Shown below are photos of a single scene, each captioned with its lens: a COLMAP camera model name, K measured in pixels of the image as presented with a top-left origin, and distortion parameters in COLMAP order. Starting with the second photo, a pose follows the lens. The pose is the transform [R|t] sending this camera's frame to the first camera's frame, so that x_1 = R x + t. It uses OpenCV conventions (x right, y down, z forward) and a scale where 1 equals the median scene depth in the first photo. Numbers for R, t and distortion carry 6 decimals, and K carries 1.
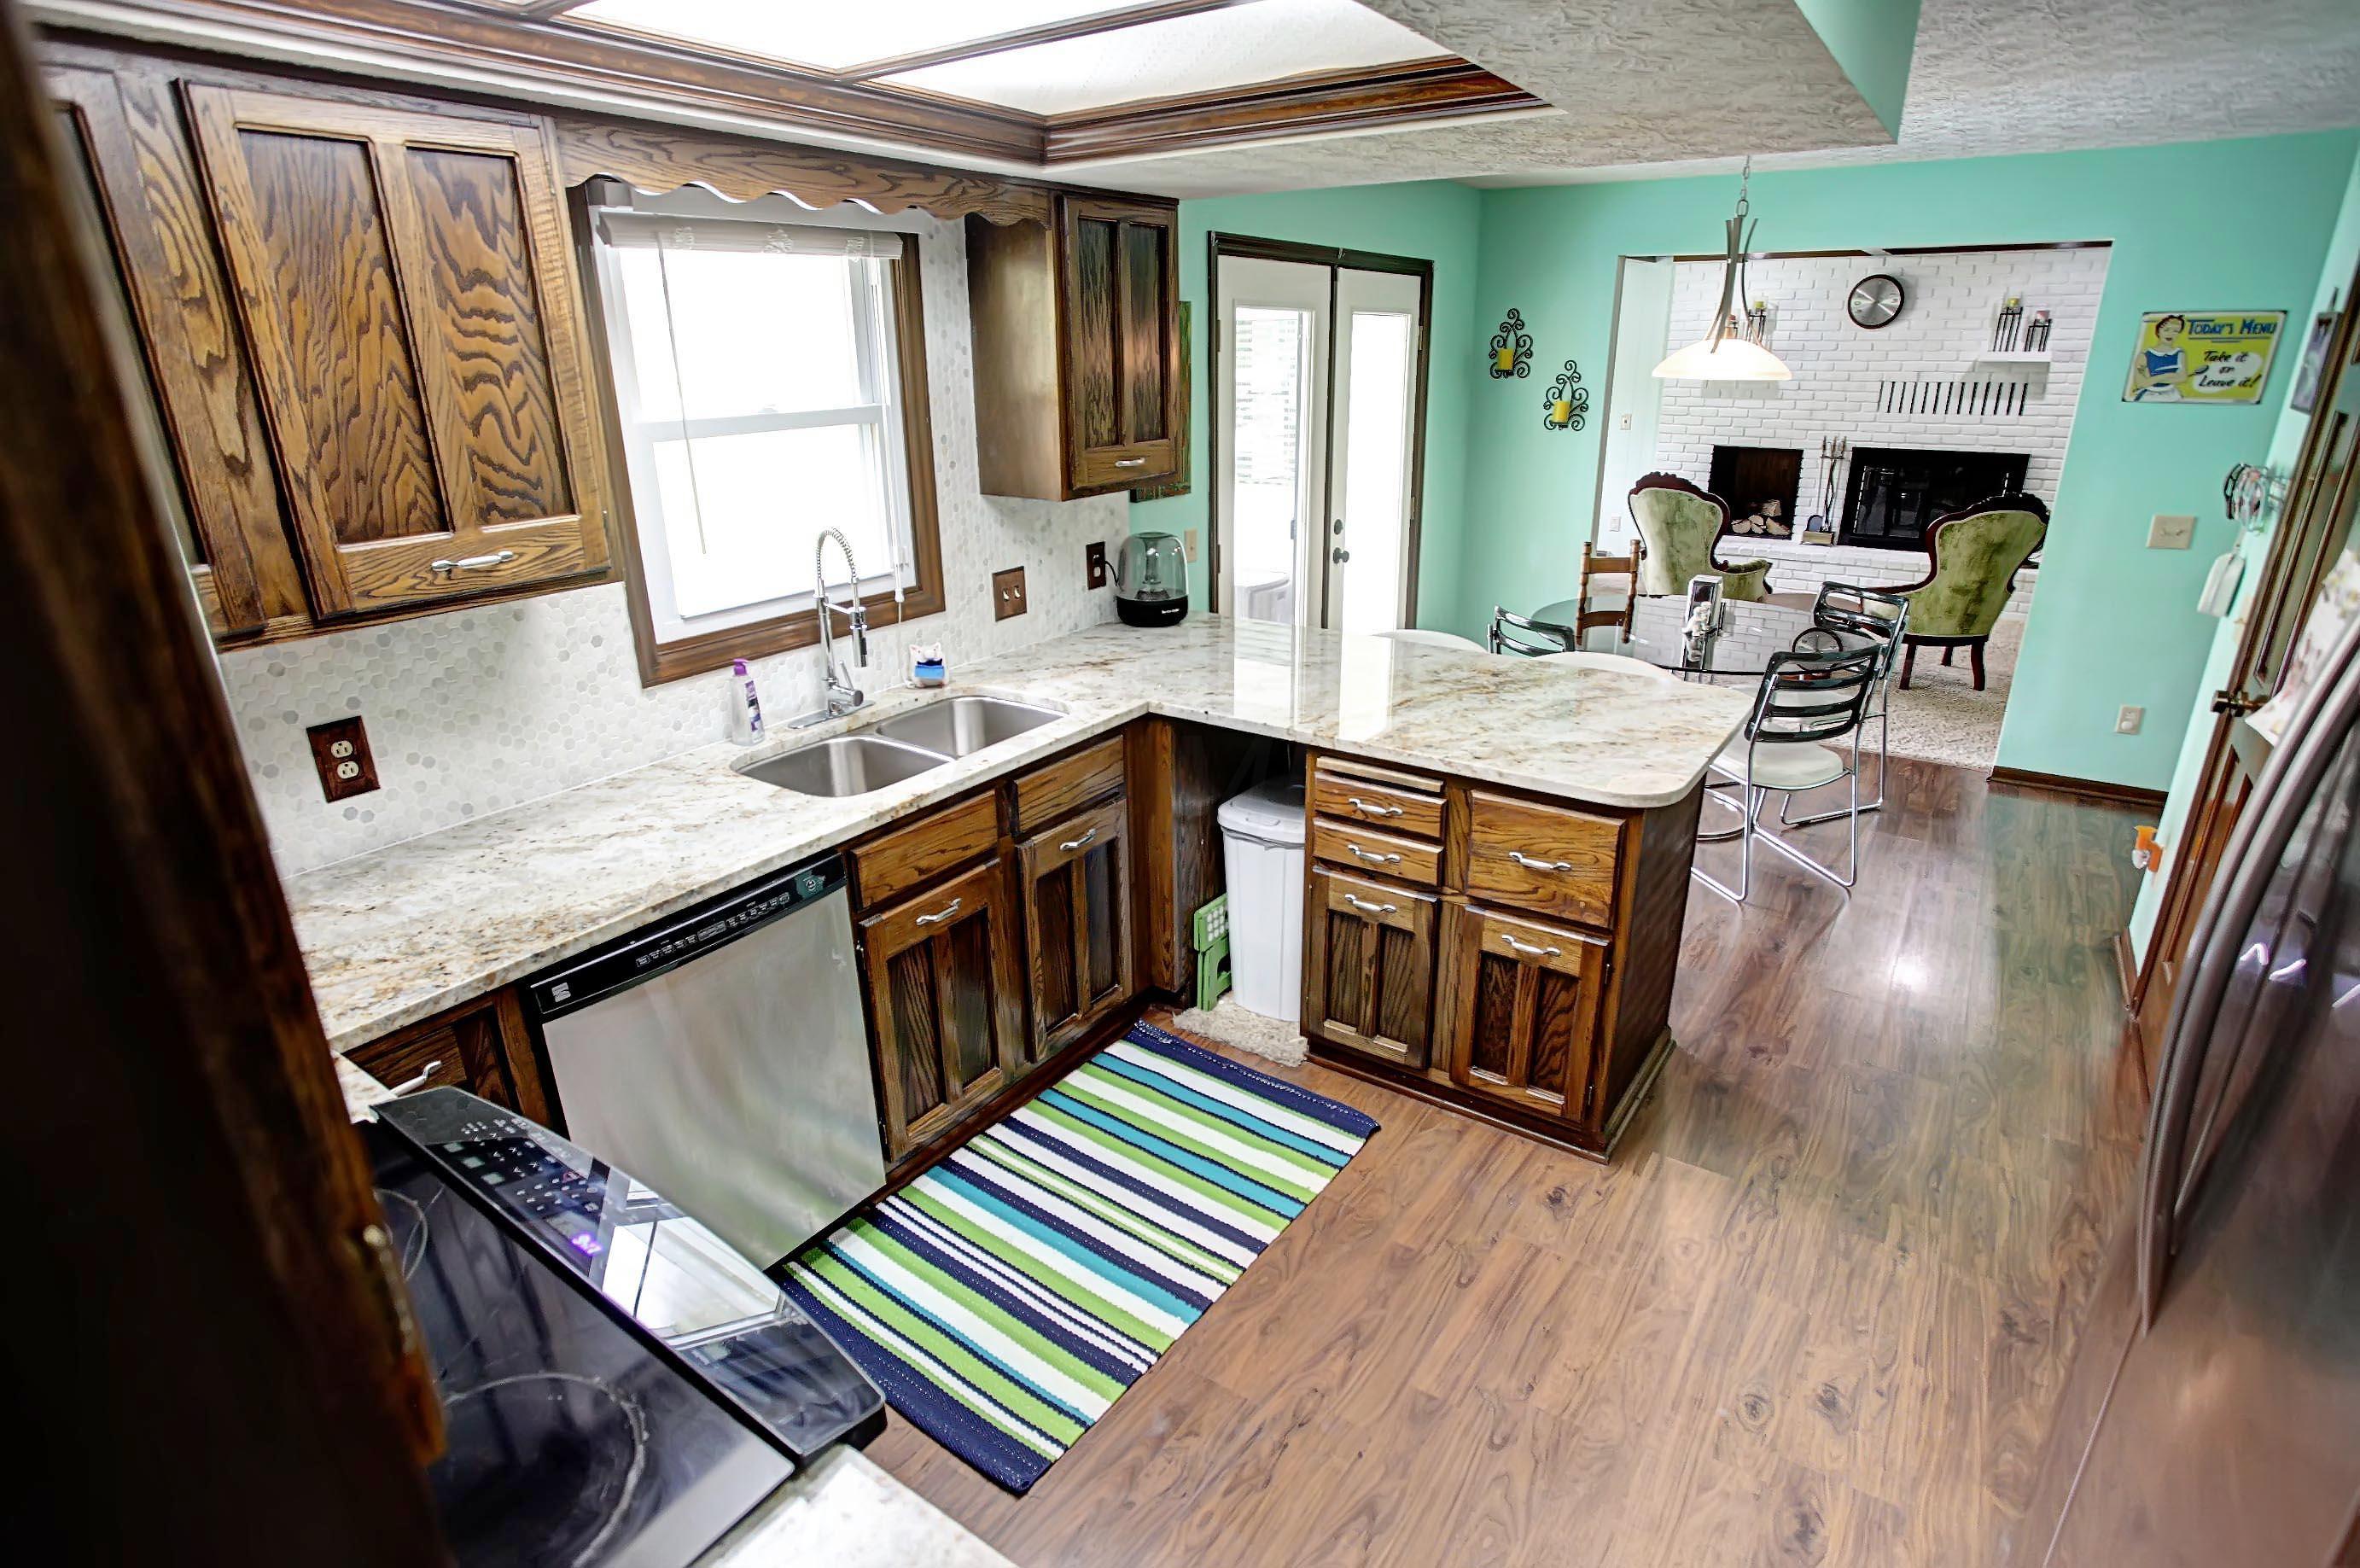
lens RADIAL K [[1201.5, 0, 1183.6], [0, 1201.5, 788.4], [0, 0, 1]] dist [-0.065812, 0.030250]
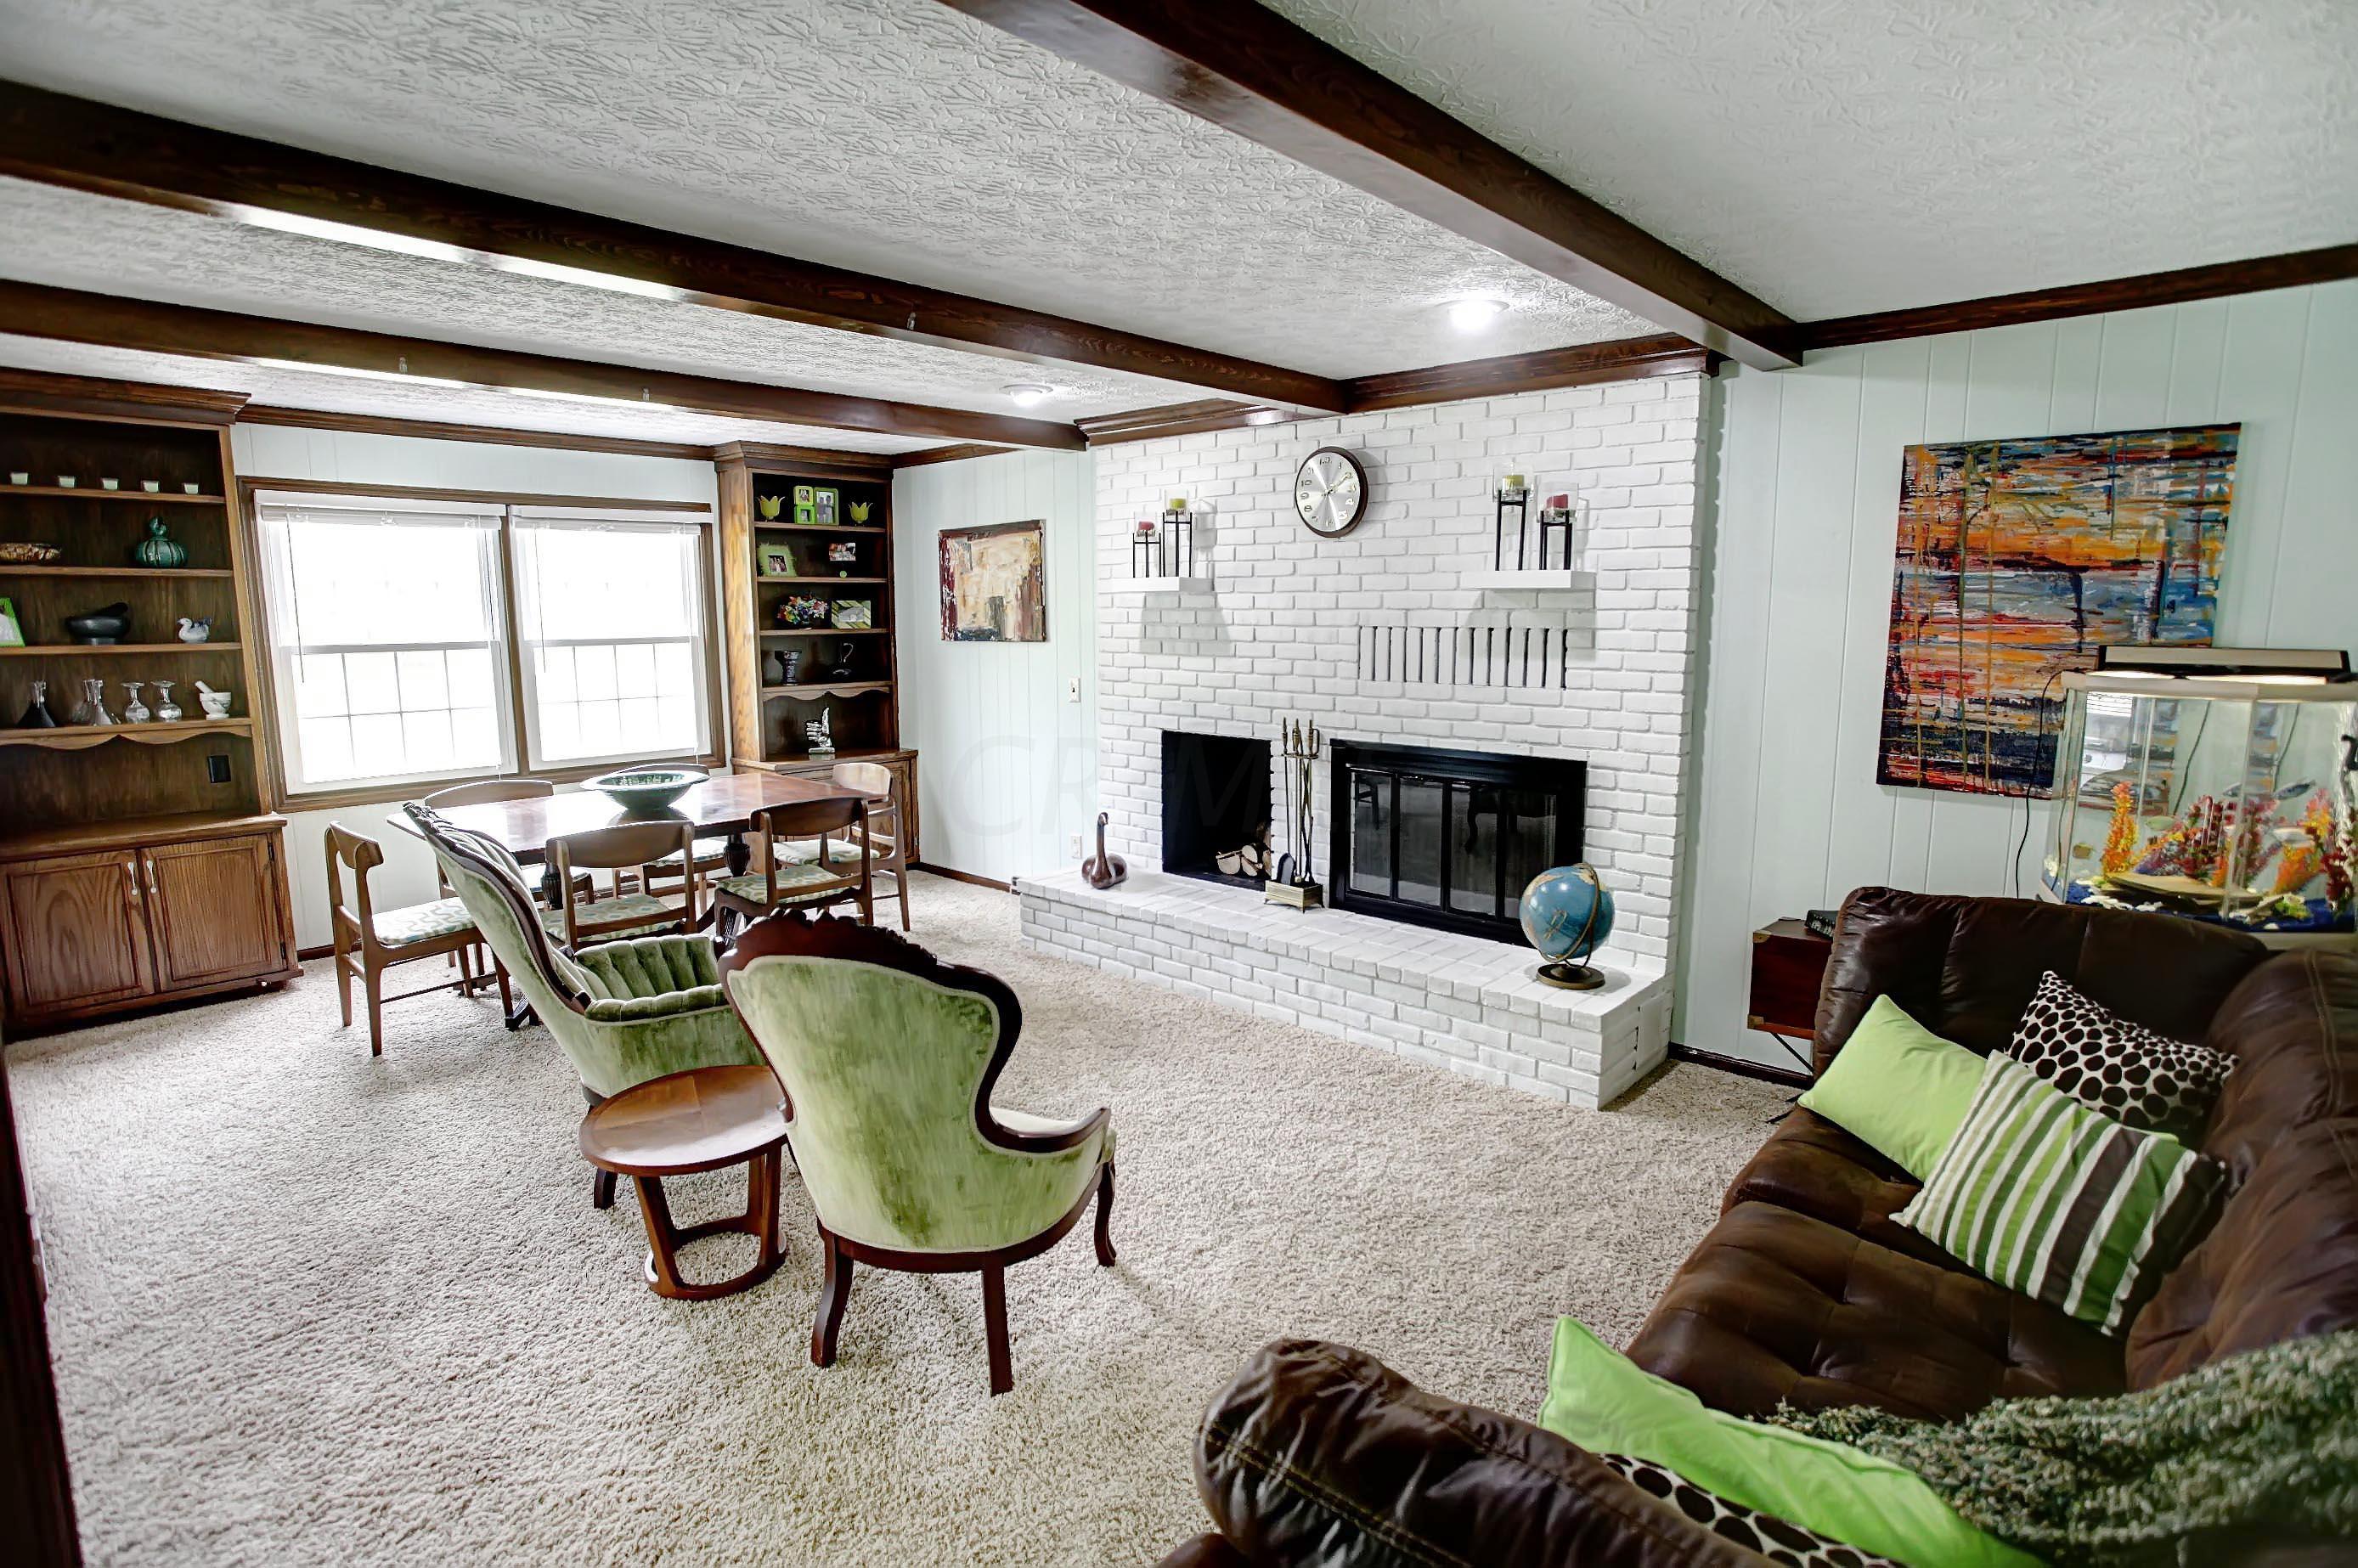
lens RADIAL K [[1200.4, 0, 1189.4], [0, 1200.4, 776.0], [0, 0, 1]] dist [-0.065812, 0.030250]
pose [[0.990014, 0.027514, -0.138261, 0.749405], [-0.055642, 0.977405, -0.203919, -0.194839], [0.129526, 0.209576, 0.969175, 0.560559]]
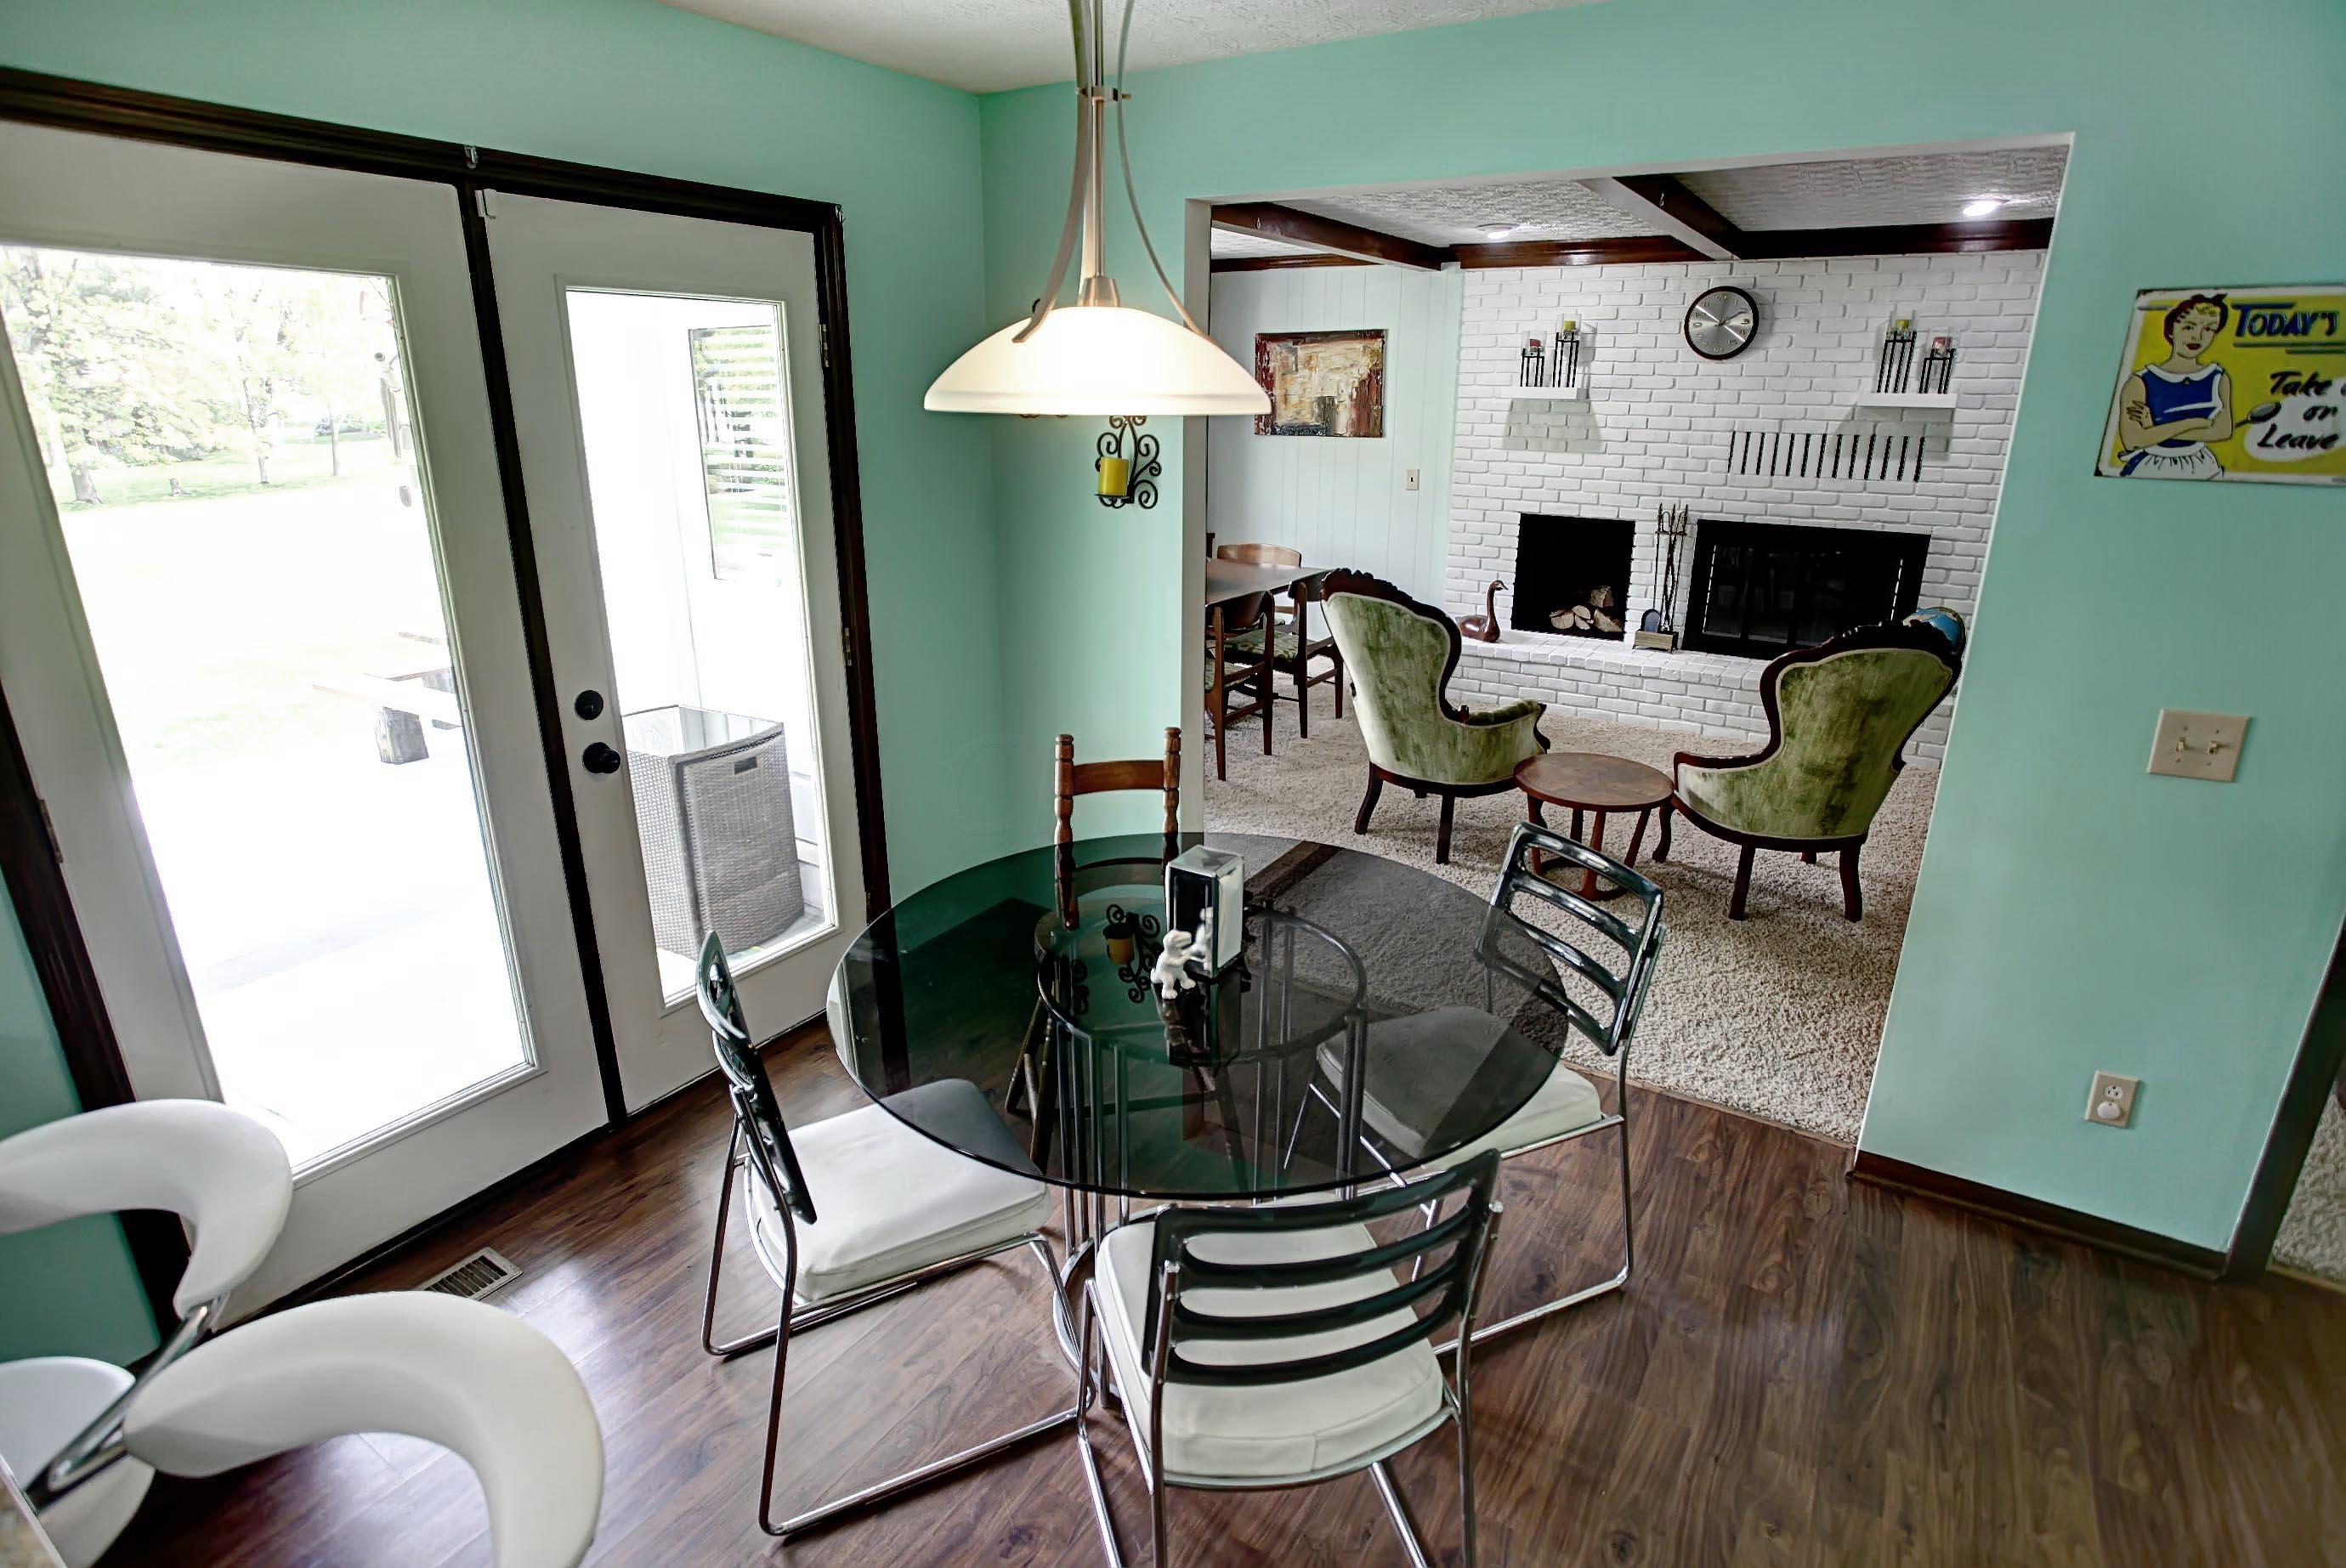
lens RADIAL K [[1194.2, 0, 1193.0], [0, 1194.2, 779.3], [0, 0, 1]] dist [-0.065812, 0.030250]
pose [[0.998645, 0.003337, 0.051939, 0.278513], [-0.001346, 0.999264, -0.038332, -0.127933], [-0.052028, 0.038210, 0.997914, 0.370424]]
